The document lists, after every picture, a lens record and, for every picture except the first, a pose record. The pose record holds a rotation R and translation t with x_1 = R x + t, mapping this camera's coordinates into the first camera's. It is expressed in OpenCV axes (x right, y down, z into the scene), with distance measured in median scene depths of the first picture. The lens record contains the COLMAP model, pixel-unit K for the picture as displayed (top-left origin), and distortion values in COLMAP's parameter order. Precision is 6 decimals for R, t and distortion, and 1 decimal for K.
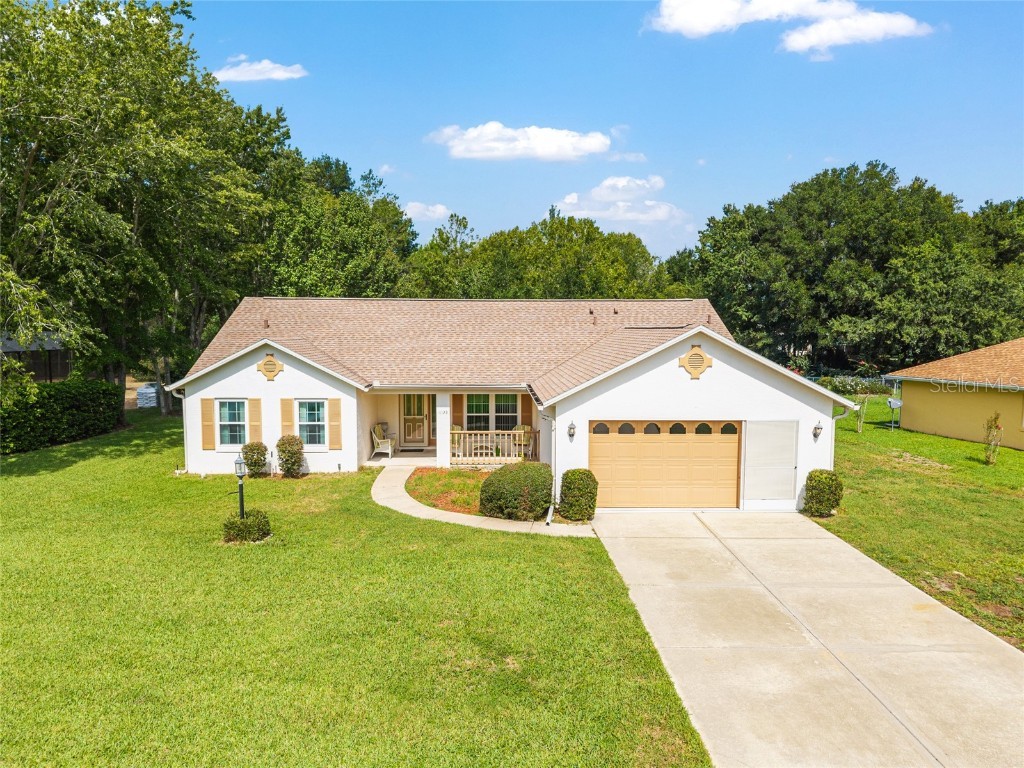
lens RADIAL K [[686.6, 0, 500.3], [0, 686.6, 387.0], [0, 0, 1]] dist [0.006790, -0.005051]
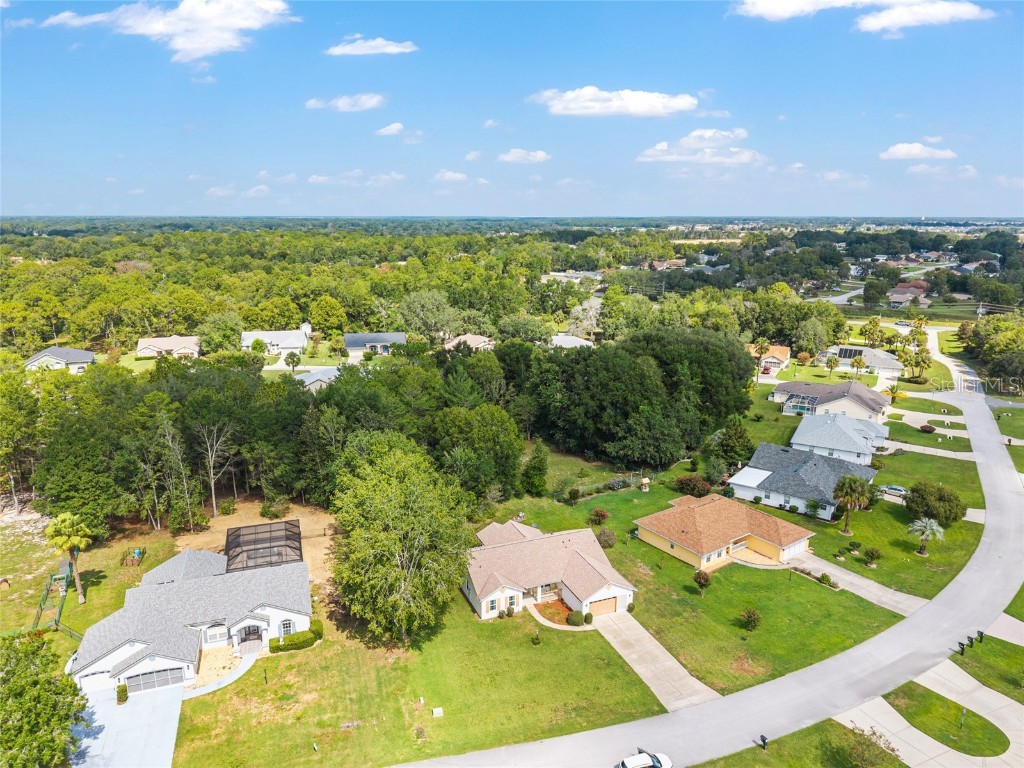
lens RADIAL K [[686.6, 0, 500.3], [0, 686.6, 387.0], [0, 0, 1]] dist [0.006790, -0.005051]
pose [[0.932406, -0.091032, 0.349760, -1.582063], [0.032324, 0.984885, 0.170166, -1.802412], [-0.359964, -0.147358, 0.921256, -2.376461]]
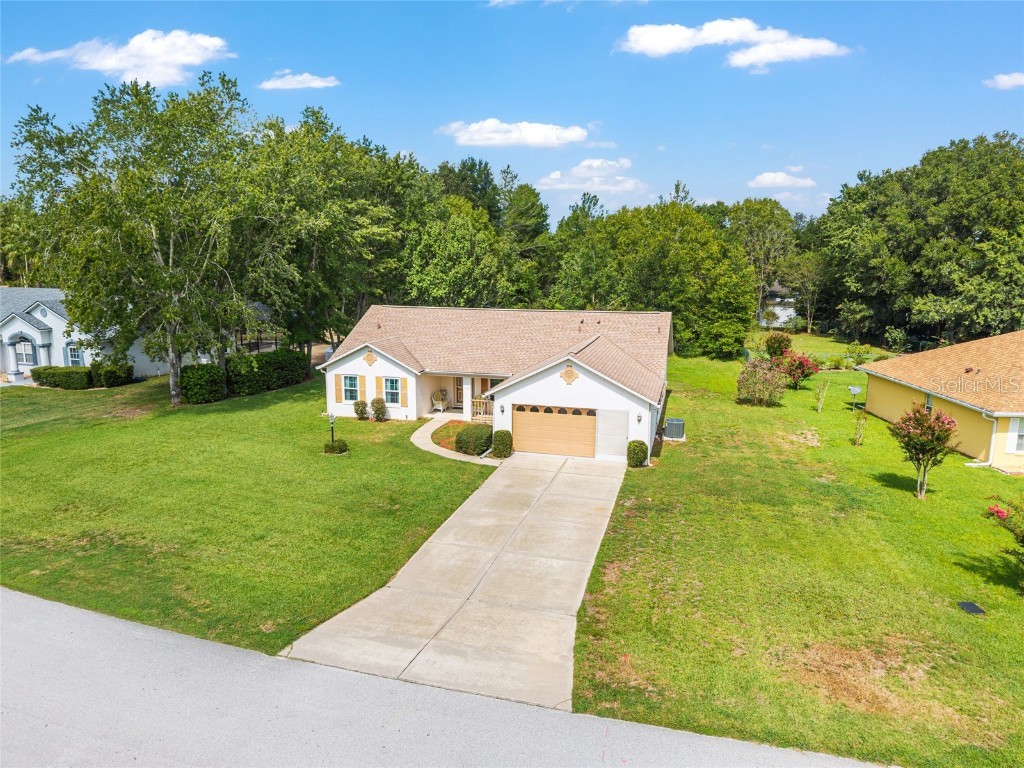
lens RADIAL K [[680.7, 0, 500.5], [0, 680.7, 387.5], [0, 0, 1]] dist [0.061443, -0.084888]
pose [[0.957521, 0.053852, -0.283292, 0.475942], [-0.026456, 0.994670, 0.099659, -0.135406], [0.287149, -0.087931, 0.953842, -0.565214]]
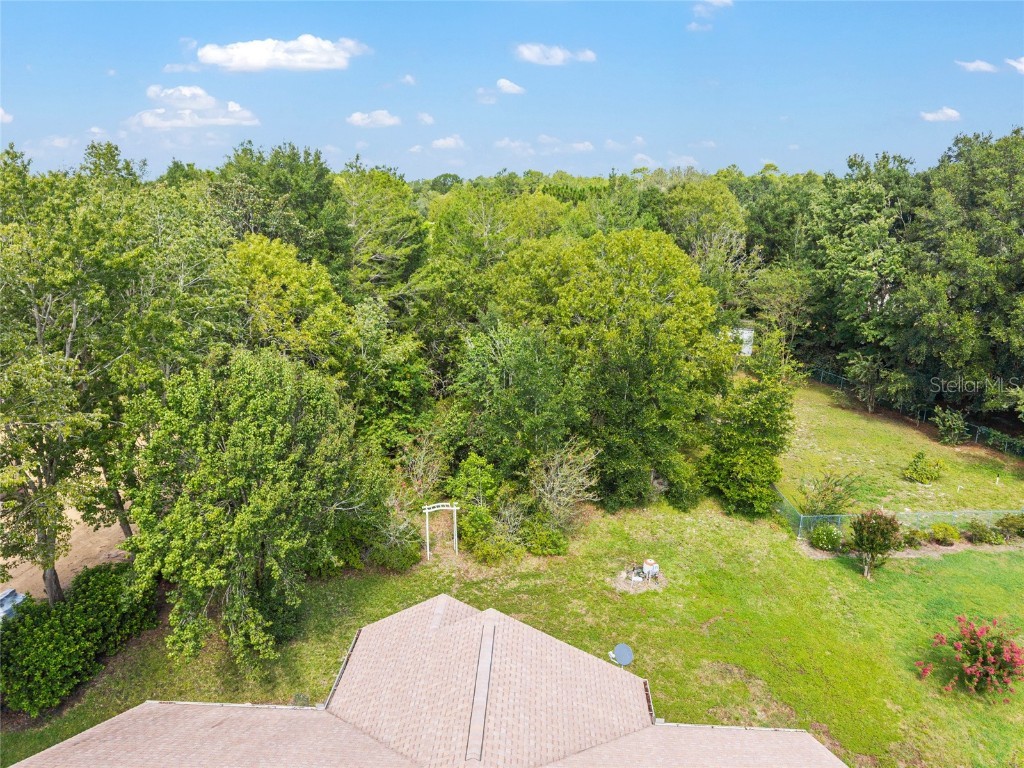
lens RADIAL K [[686.6, 0, 500.3], [0, 686.6, 387.0], [0, 0, 1]] dist [0.006790, -0.005051]
pose [[0.996618, 0.013722, -0.081025, 0.063738], [0.002717, 0.979920, 0.199373, -0.651784], [0.082134, -0.198919, 0.976568, 0.778803]]
